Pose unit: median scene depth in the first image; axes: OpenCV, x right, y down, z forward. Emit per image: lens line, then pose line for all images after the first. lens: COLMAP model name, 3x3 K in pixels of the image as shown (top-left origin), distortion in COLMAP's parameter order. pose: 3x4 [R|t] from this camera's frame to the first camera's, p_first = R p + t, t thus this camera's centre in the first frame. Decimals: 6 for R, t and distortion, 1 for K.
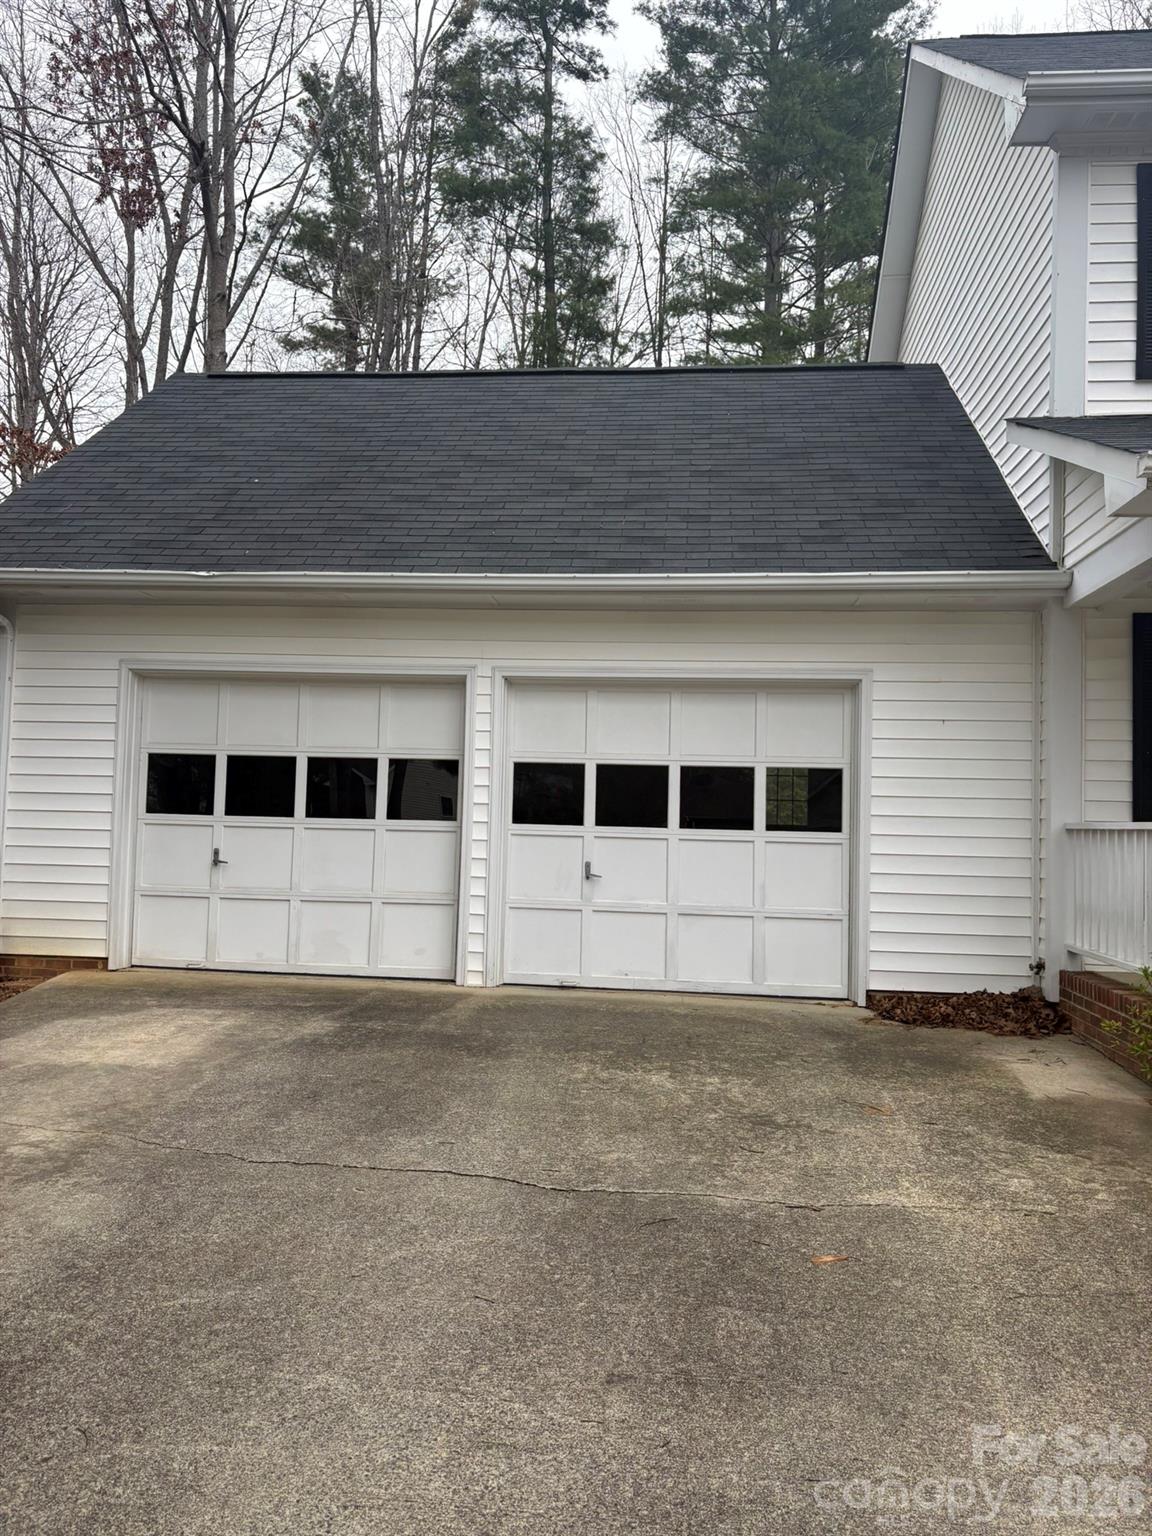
lens RADIAL K [[1164.6, 0, 578.5], [0, 1164.6, 768.3], [0, 0, 1]] dist [0.049589, -0.049689]
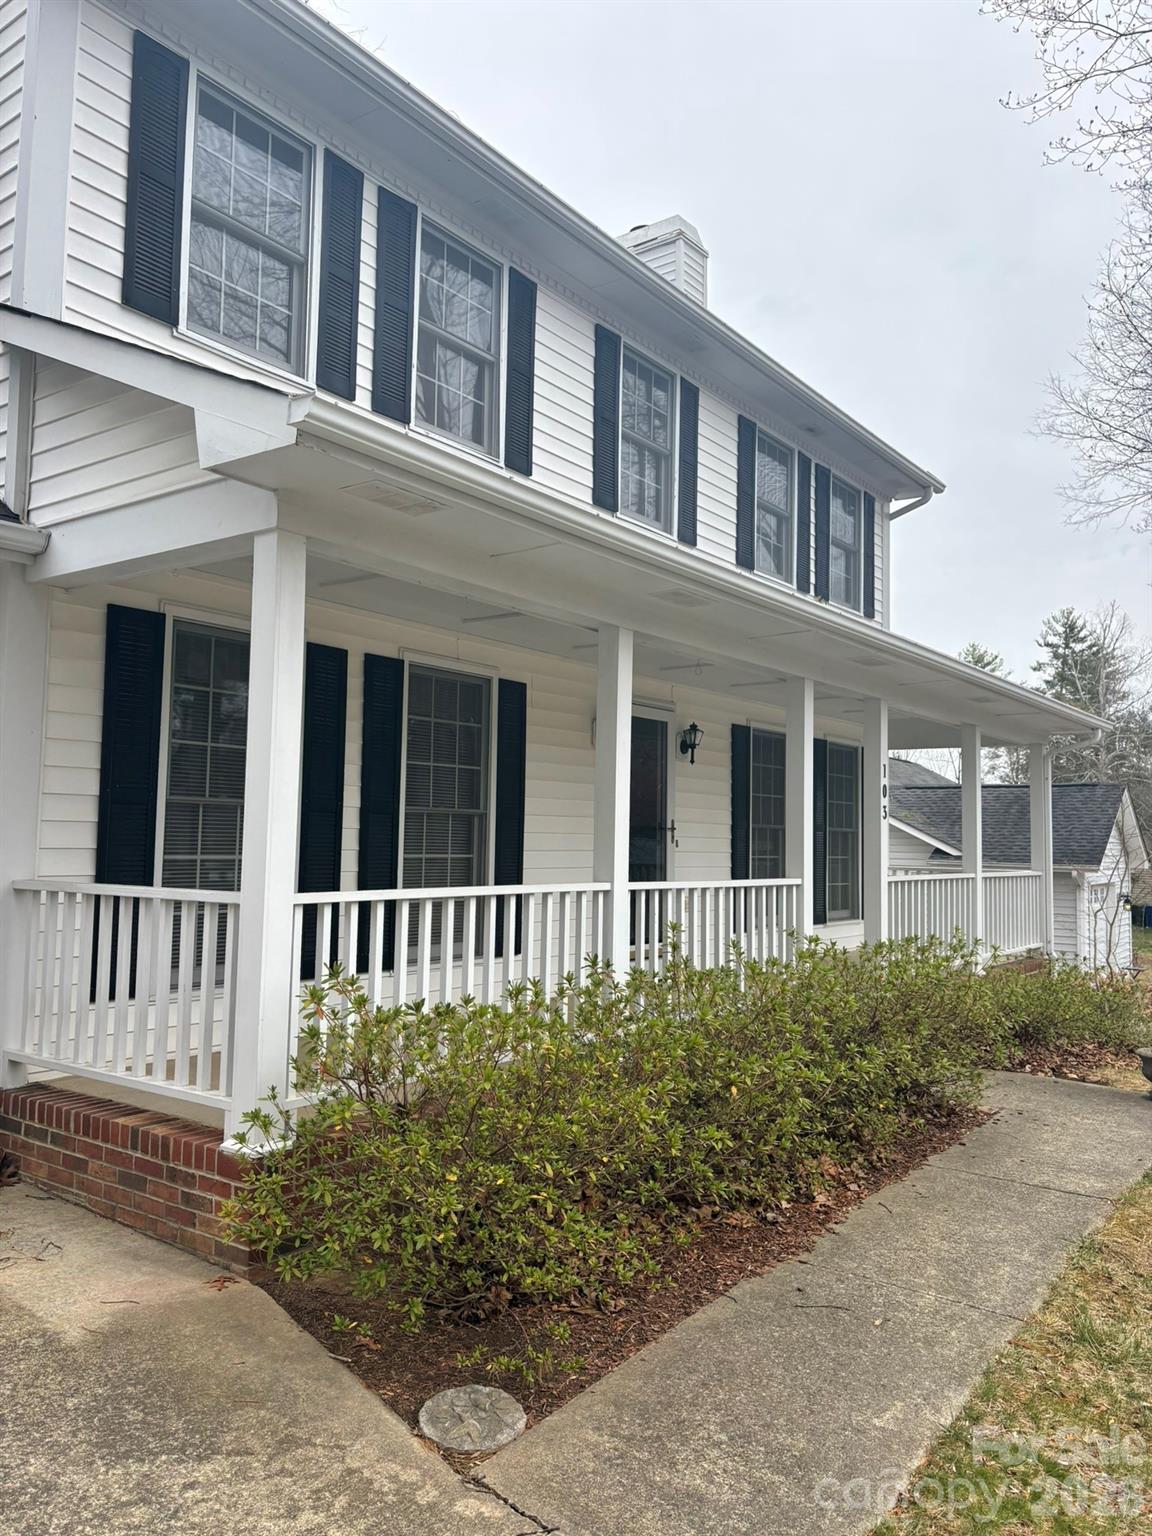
lens RADIAL K [[1164.6, 0, 574.6], [0, 1164.6, 761.9], [0, 0, 1]] dist [0.049589, -0.049689]
pose [[0.513880, 0.038294, 0.857007, -0.026233], [-0.040963, 0.998959, -0.020074, -0.025599], [-0.856884, -0.024790, 0.514914, 0.341645]]
